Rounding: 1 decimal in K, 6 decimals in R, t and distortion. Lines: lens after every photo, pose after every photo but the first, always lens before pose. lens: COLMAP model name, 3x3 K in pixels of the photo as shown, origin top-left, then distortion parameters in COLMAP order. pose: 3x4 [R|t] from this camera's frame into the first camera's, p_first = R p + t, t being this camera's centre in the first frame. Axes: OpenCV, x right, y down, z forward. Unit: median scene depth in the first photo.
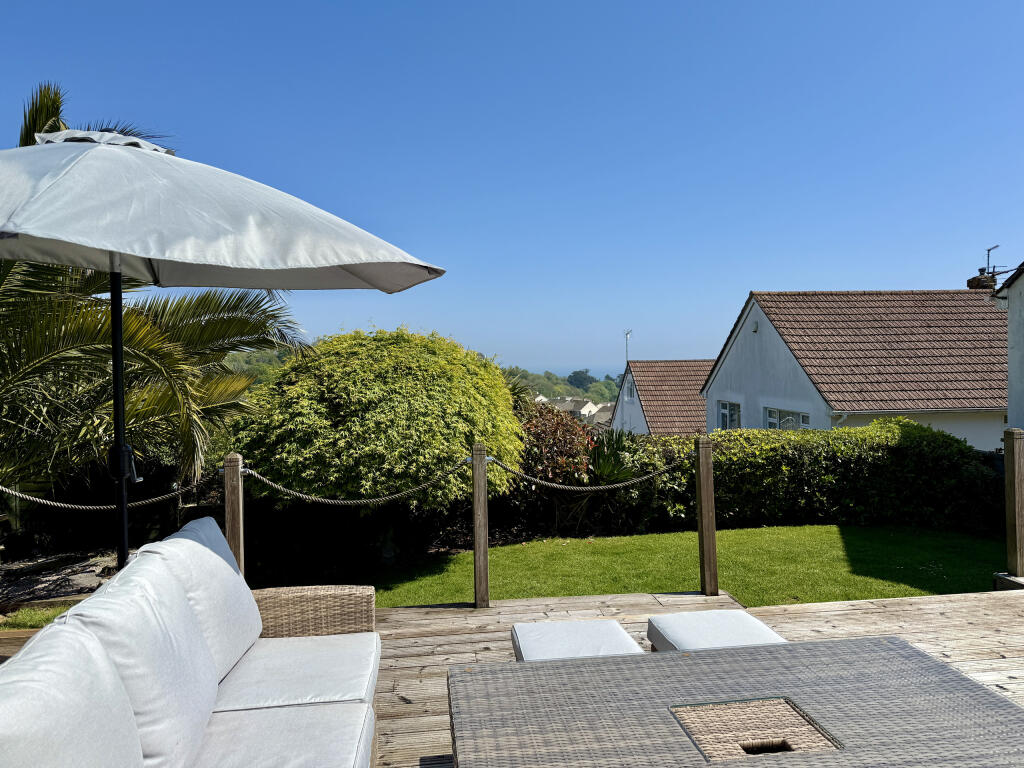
lens RADIAL K [[702.7, 0, 511.1], [0, 702.7, 376.4], [0, 0, 1]] dist [0.061211, -0.064499]
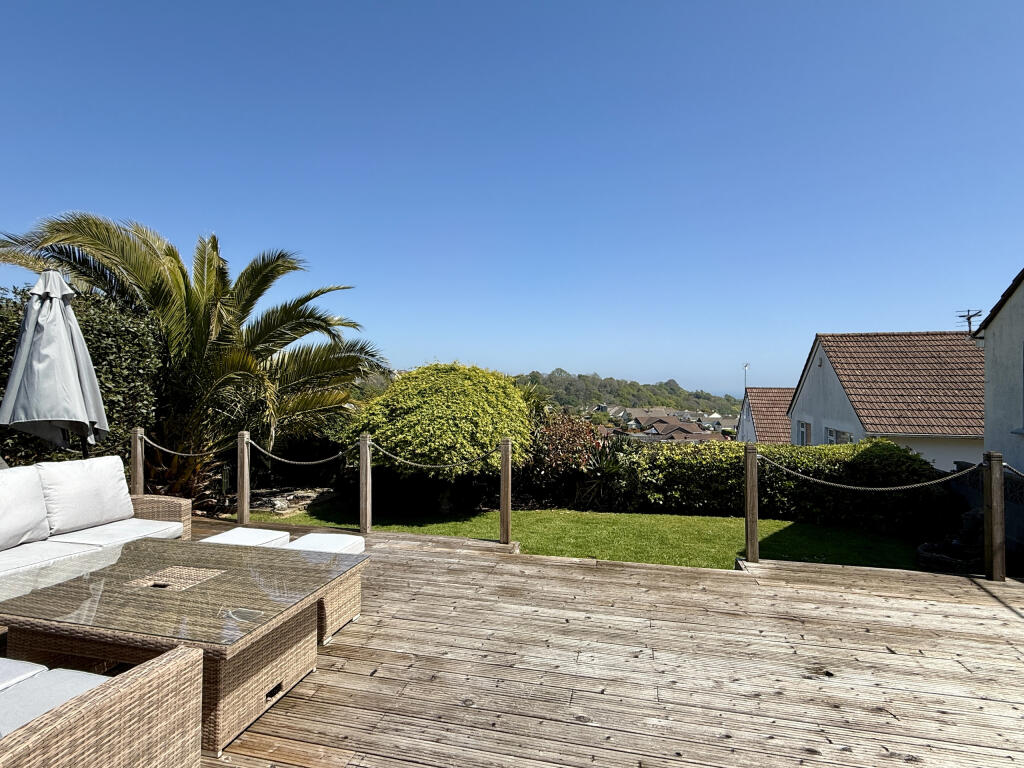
lens RADIAL K [[496.3, 0, 514.1], [0, 496.3, 382.7], [0, 0, 1]] dist [-0.001714, 0.000208]
pose [[0.940021, 0.017206, -0.340682, 0.408991], [-0.026064, 0.999430, -0.021441, -0.004261], [0.340119, 0.029035, 0.939934, 0.013608]]
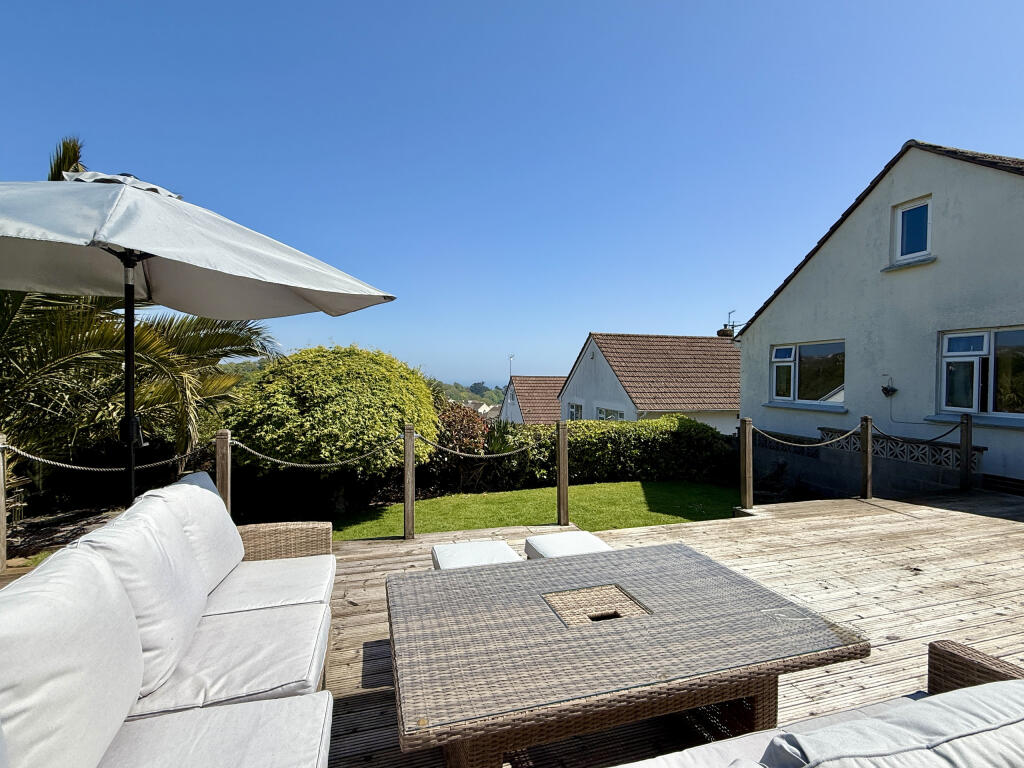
lens RADIAL K [[478.5, 0, 510.6], [0, 478.5, 382.7], [0, 0, 1]] dist [0.000134, 0.000293]
pose [[0.986007, 0.022251, 0.165212, -0.003697], [-0.020859, 0.999731, -0.010161, 0.010769], [-0.165393, 0.006573, 0.986206, 0.008545]]
